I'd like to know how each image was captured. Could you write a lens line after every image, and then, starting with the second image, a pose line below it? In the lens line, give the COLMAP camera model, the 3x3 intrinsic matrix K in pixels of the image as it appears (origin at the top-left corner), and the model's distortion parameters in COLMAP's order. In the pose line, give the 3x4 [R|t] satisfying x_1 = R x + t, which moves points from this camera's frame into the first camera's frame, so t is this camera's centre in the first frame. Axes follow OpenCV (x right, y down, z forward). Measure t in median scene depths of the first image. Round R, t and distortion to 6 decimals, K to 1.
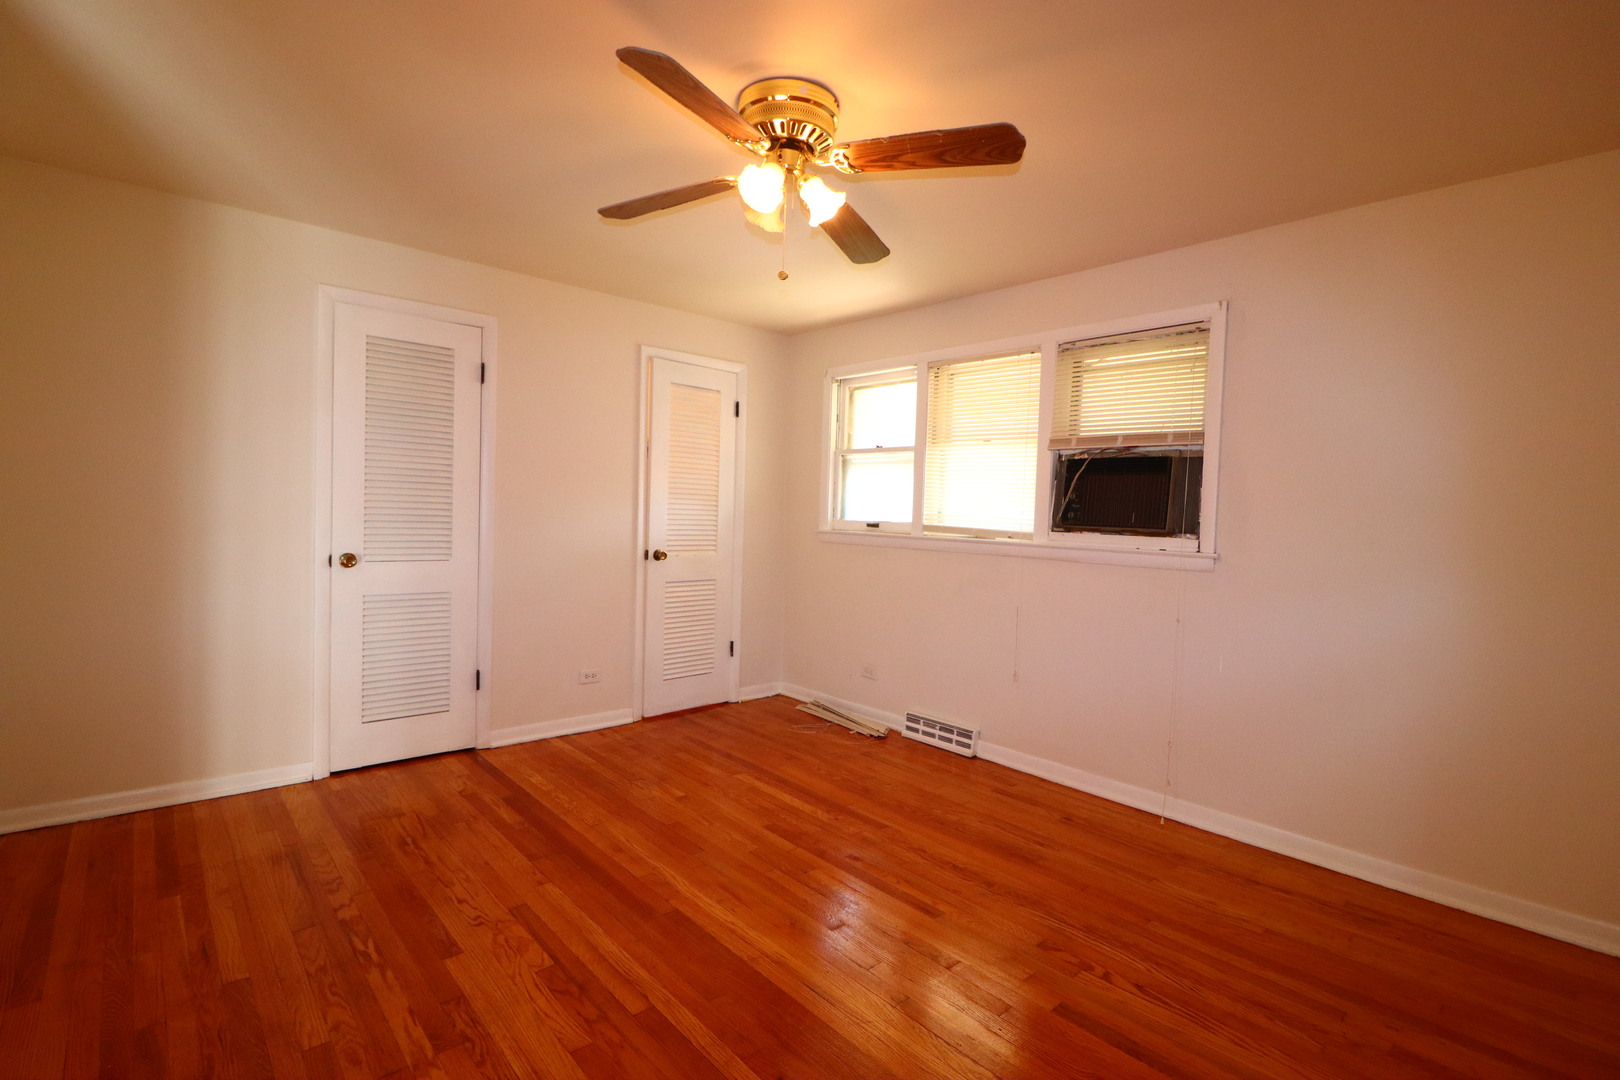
lens RADIAL K [[751.7, 0, 810.5], [0, 751.7, 540.3], [0, 0, 1]] dist [-0.000601, -0.000562]
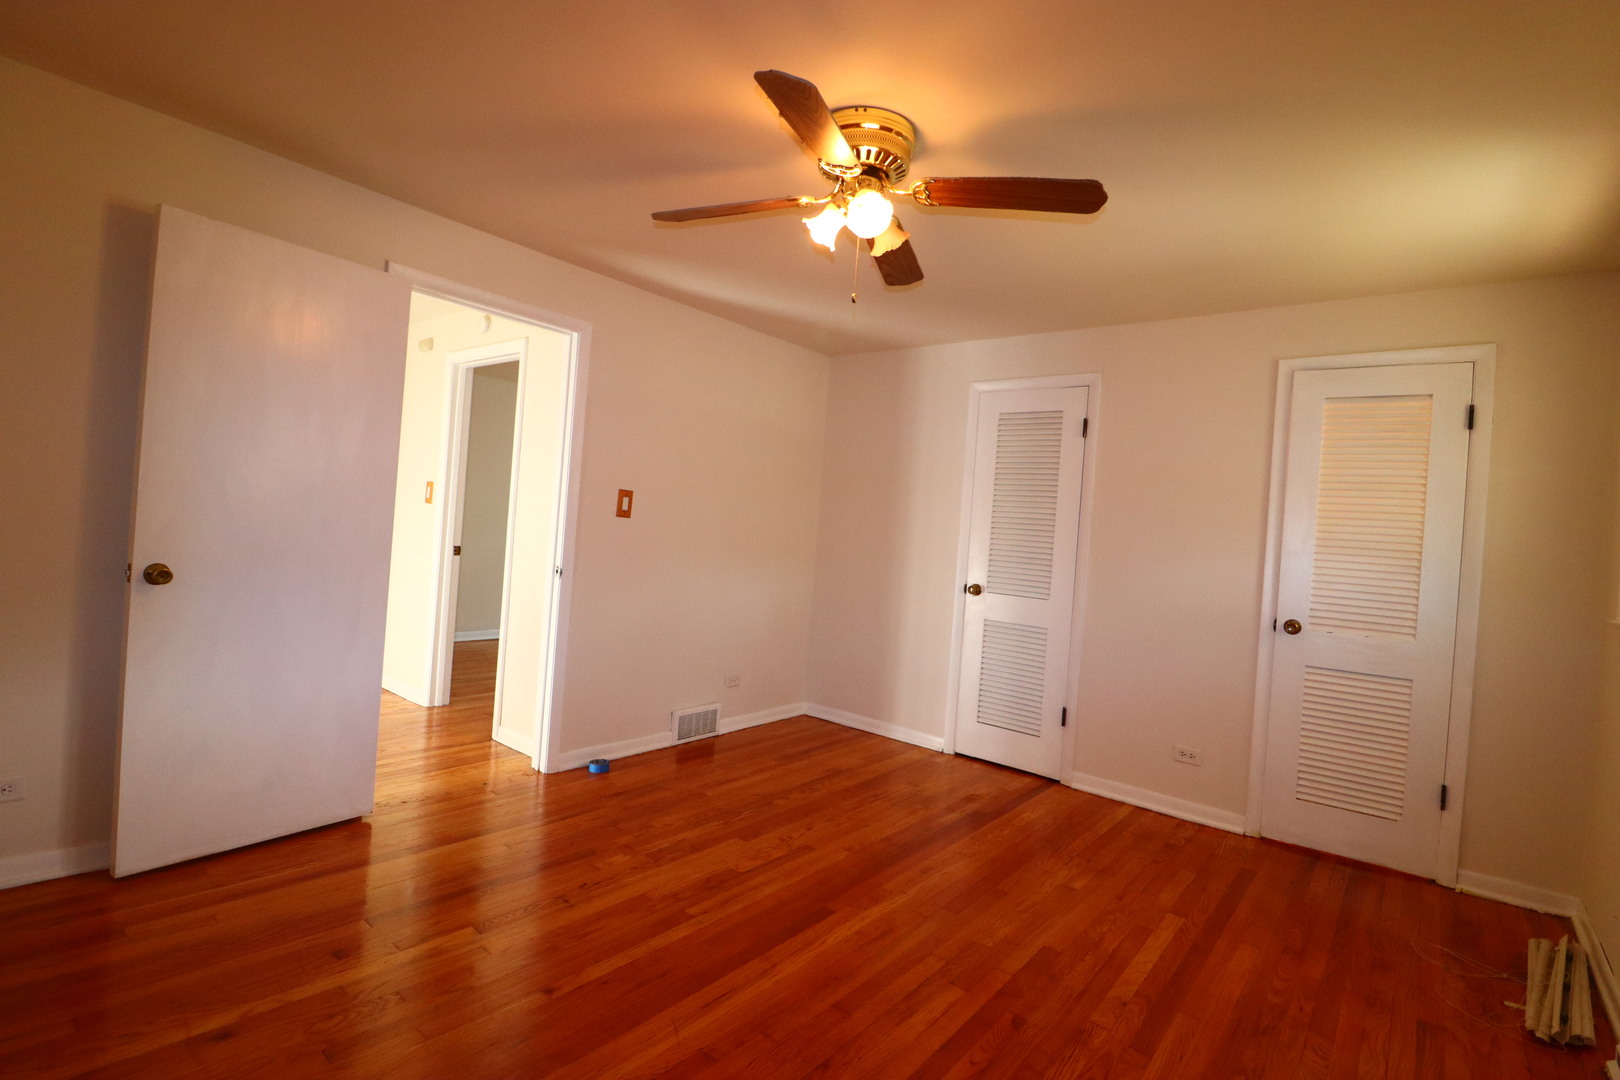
lens RADIAL K [[749.3, 0, 826.4], [0, 749.3, 535.0], [0, 0, 1]] dist [-0.013498, -0.000944]
pose [[0.164035, -0.013785, -0.986358, 0.562653], [-0.104101, 0.994077, -0.031205, -0.000051], [0.980946, 0.107800, 0.161629, 0.499123]]
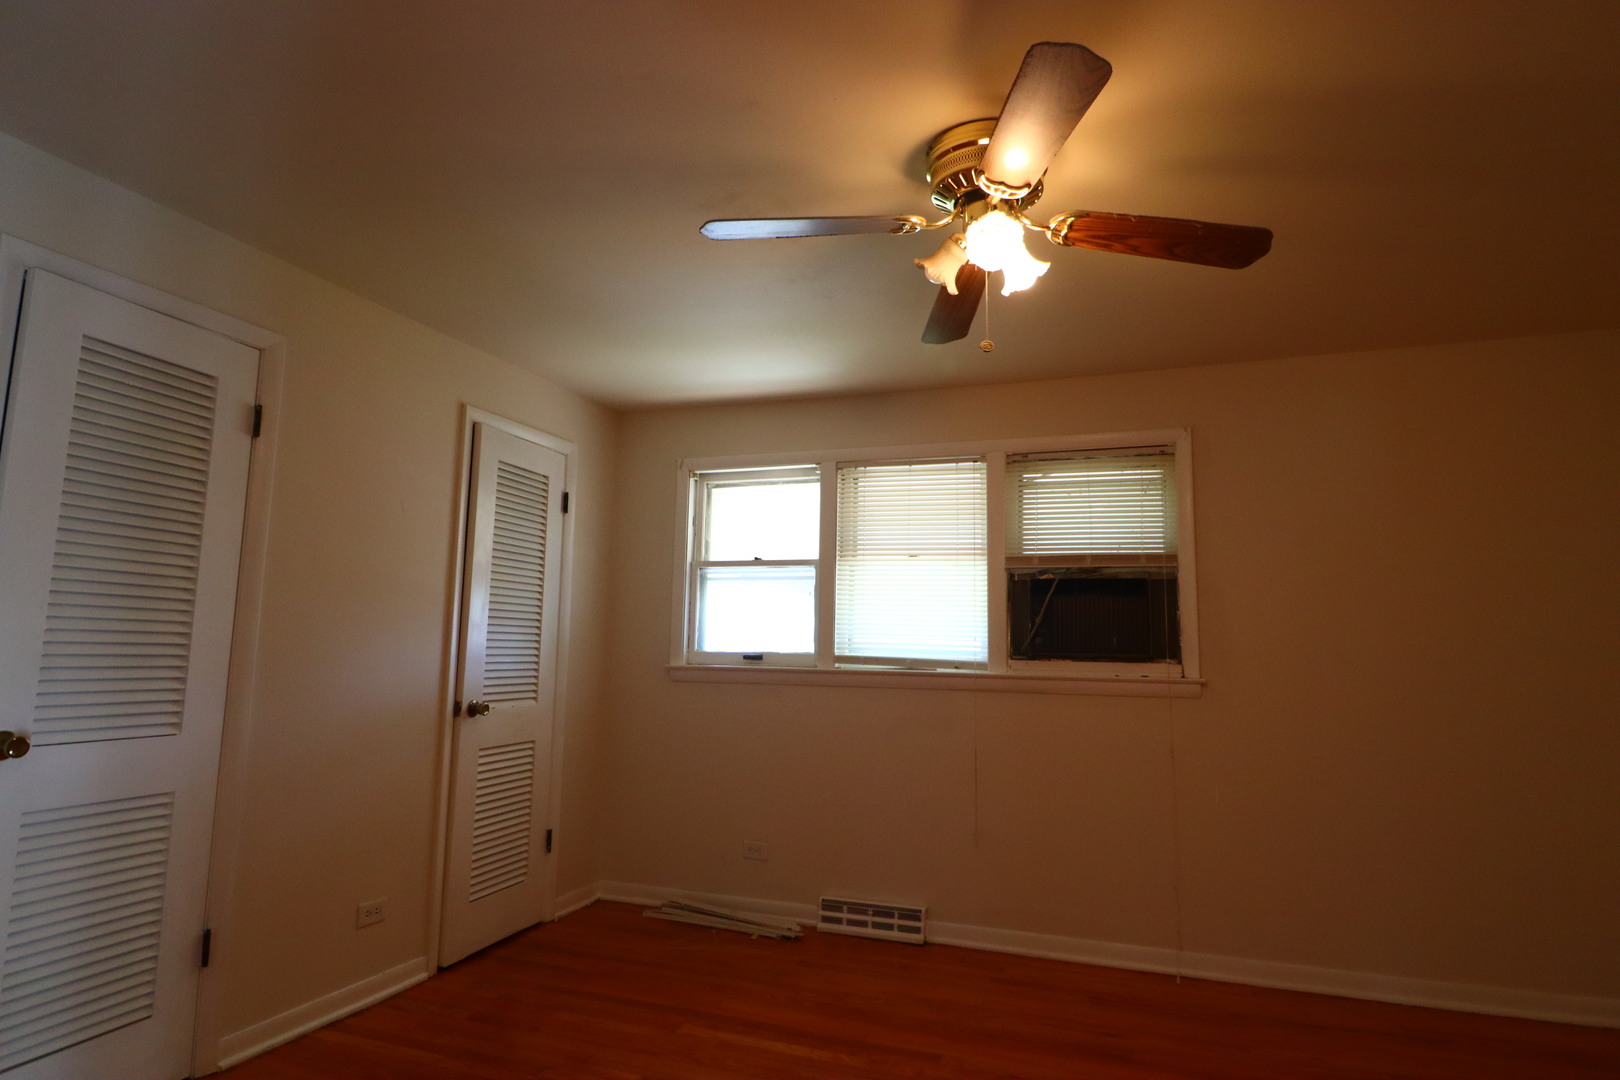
lens RADIAL K [[896.5, 0, 817.0], [0, 896.5, 537.2], [0, 0, 1]] dist [-0.000327, -0.000647]
pose [[0.882917, 0.041862, 0.467660, -0.381667], [0.029493, 0.989106, -0.144220, -0.009048], [-0.468603, 0.141126, 0.872064, 0.162518]]
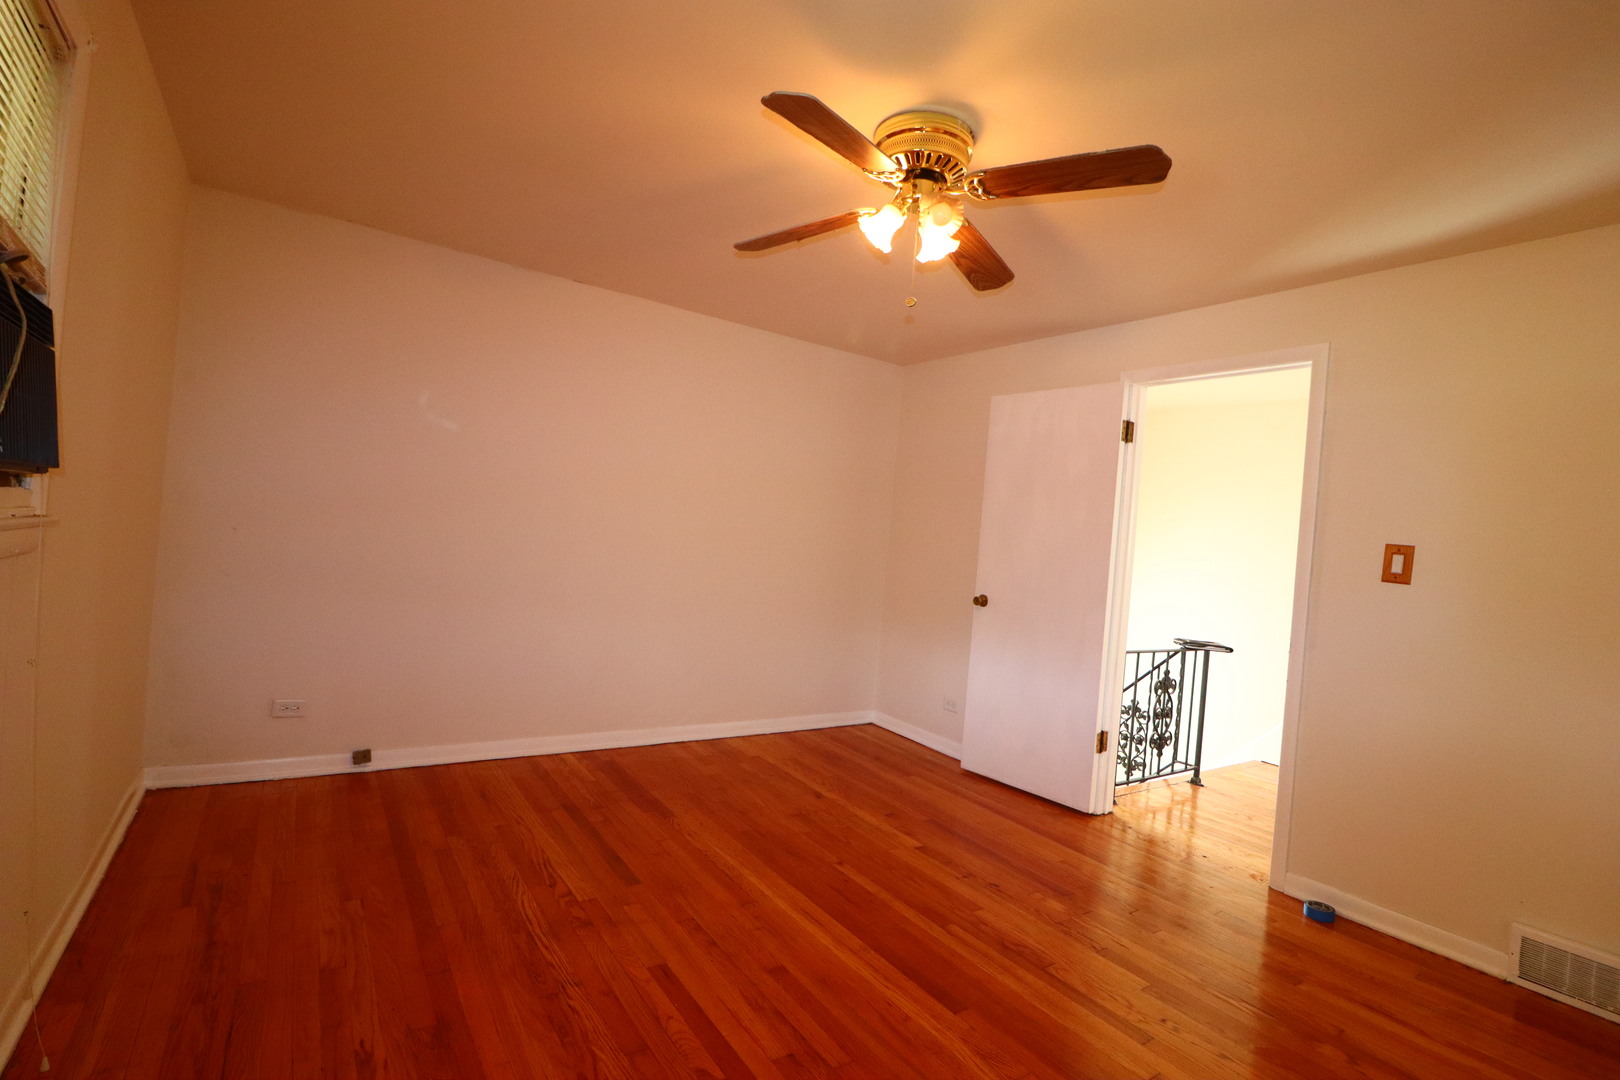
lens RADIAL K [[749.4, 0, 815.7], [0, 749.4, 534.4], [0, 0, 1]] dist [-0.001497, -0.000515]
pose [[-0.985439, -0.113746, 0.126381, -0.044434], [-0.110257, 0.993311, 0.034290, -0.038485], [-0.129436, 0.019856, -0.991389, 1.211246]]
